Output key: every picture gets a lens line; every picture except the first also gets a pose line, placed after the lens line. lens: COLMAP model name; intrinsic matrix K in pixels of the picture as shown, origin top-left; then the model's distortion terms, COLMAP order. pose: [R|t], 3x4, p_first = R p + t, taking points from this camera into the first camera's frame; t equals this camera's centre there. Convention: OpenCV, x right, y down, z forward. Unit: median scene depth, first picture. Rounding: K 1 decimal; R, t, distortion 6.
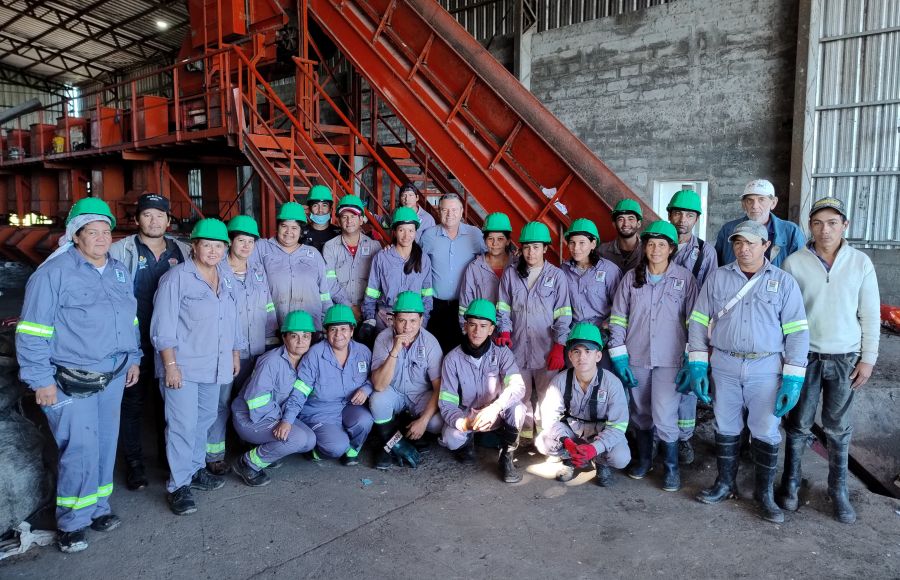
lens RADIAL K [[657.0, 0, 449.6], [0, 657.0, 269.0], [0, 0, 1]] dist [-0.000247, -0.025572]
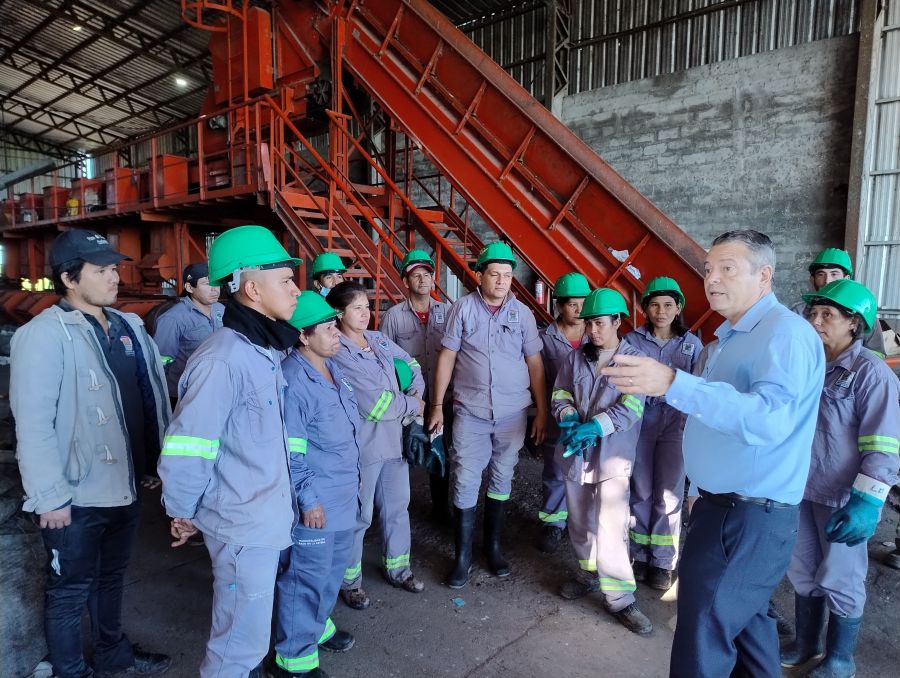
lens RADIAL K [[630.0, 0, 450.0], [0, 630.0, 339.0], [0, 0, 1]] dist [-0.020155, -0.000599]
pose [[0.999942, 0.007089, 0.008136, -0.055084], [-0.007113, 0.999970, 0.002955, -0.001318], [-0.008115, -0.003013, 0.999963, 0.084950]]
